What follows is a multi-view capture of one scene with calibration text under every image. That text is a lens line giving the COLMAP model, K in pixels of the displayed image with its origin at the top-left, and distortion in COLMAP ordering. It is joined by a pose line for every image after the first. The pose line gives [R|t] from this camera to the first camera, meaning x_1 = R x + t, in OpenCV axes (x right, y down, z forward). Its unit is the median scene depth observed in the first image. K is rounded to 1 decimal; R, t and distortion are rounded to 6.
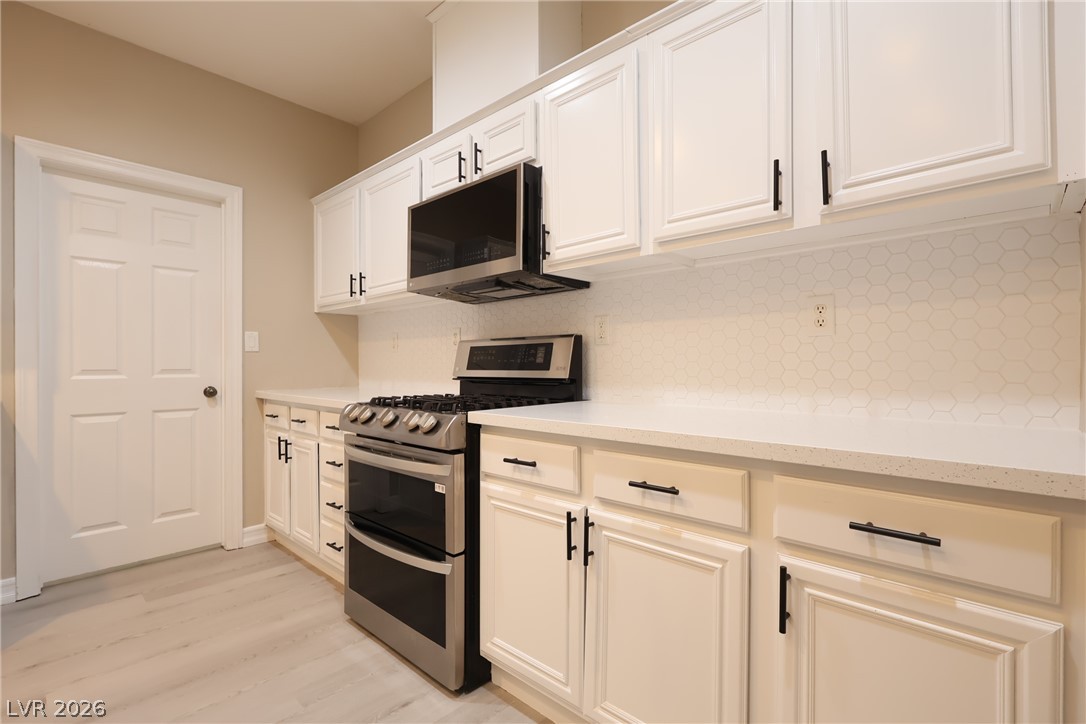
lens RADIAL K [[501.0, 0, 544.2], [0, 501.0, 368.4], [0, 0, 1]] dist [-0.004809, 0.002343]
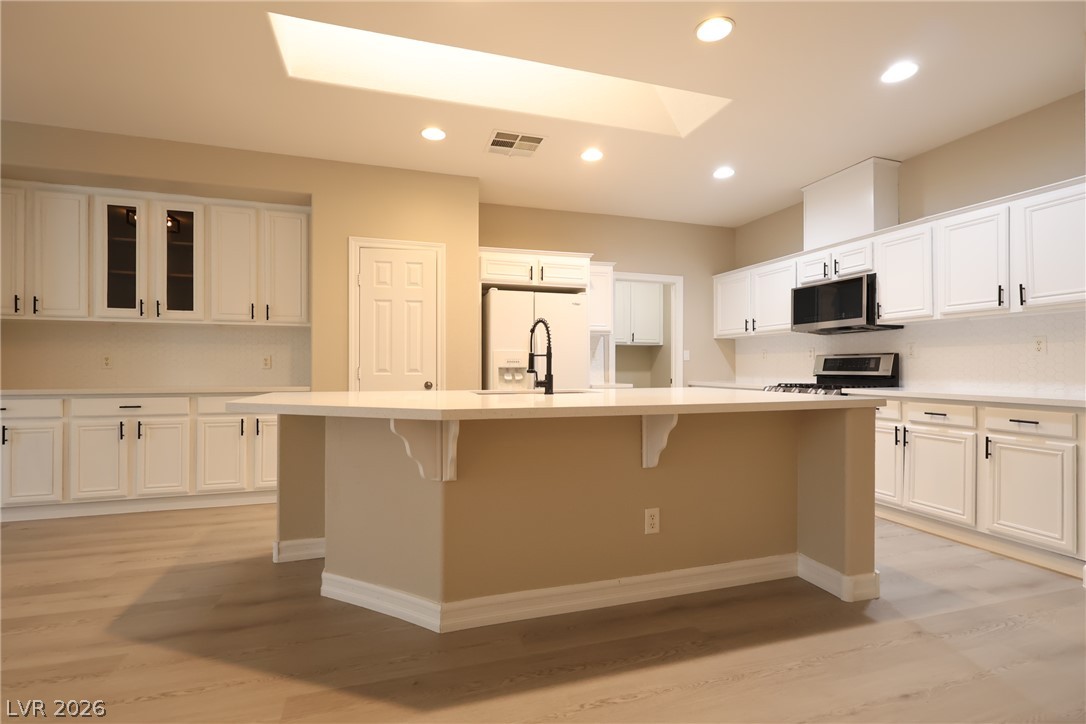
lens RADIAL K [[501.0, 0, 545.7], [0, 501.0, 365.9], [0, 0, 1]] dist [-0.004809, 0.002343]
pose [[0.872398, 0.001481, -0.488794, -0.192624], [-0.006190, 0.999949, -0.008017, 0.007359], [0.488757, 0.010020, 0.872362, -1.535914]]
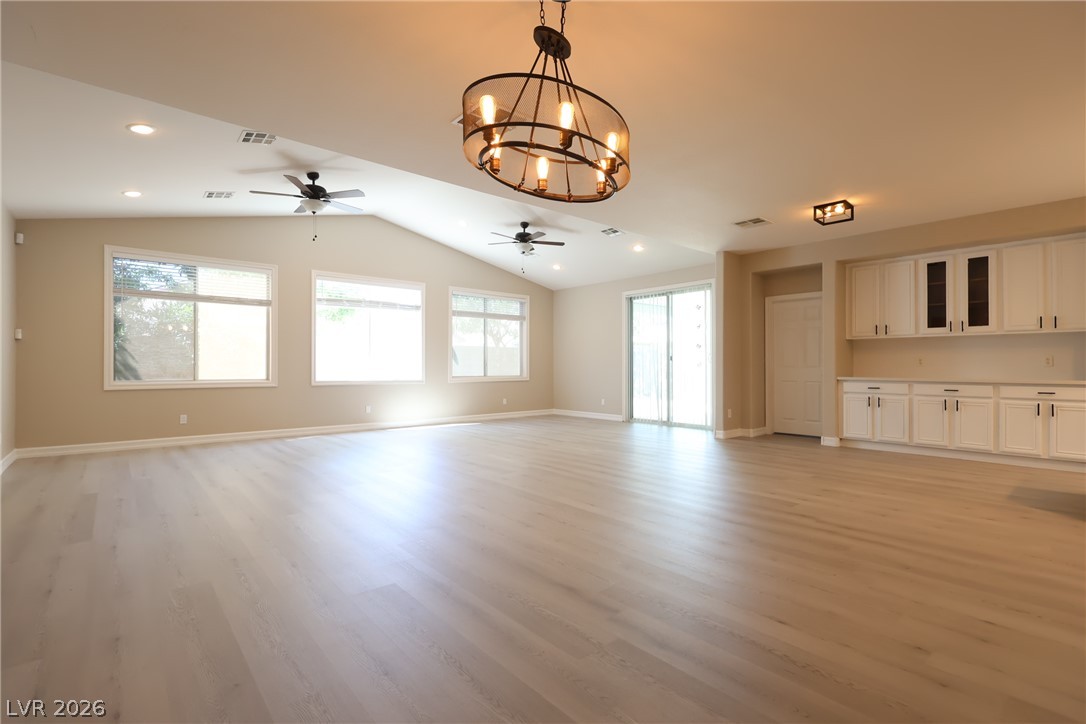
lens RADIAL K [[501.0, 0, 544.9], [0, 501.0, 364.4], [0, 0, 1]] dist [-0.004809, 0.002343]
pose [[-0.101975, 0.001351, -0.994786, 0.775085], [-0.004620, 0.999988, 0.001831, 0.007004], [0.994776, 0.004783, -0.101967, -2.820161]]
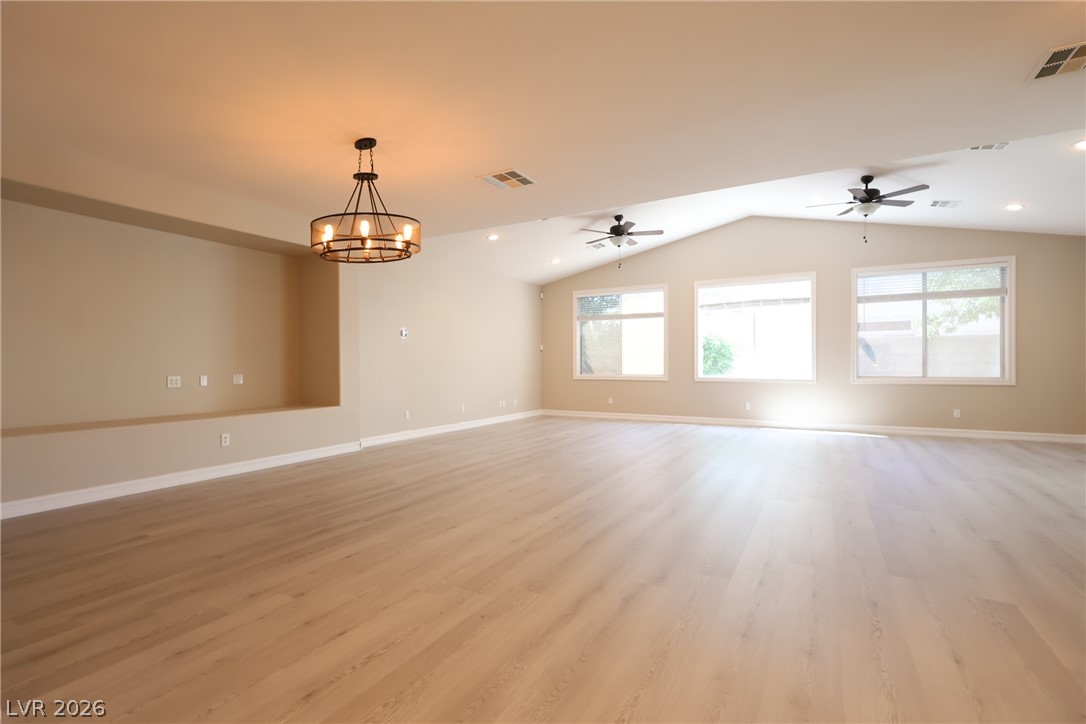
lens RADIAL K [[501.0, 0, 543.5], [0, 501.0, 364.3], [0, 0, 1]] dist [-0.004809, 0.002343]
pose [[-0.969627, 0.008350, -0.244444, -0.615672], [0.007198, 0.999958, 0.005607, -0.001006], [0.244481, 0.003677, -0.969647, -0.773567]]
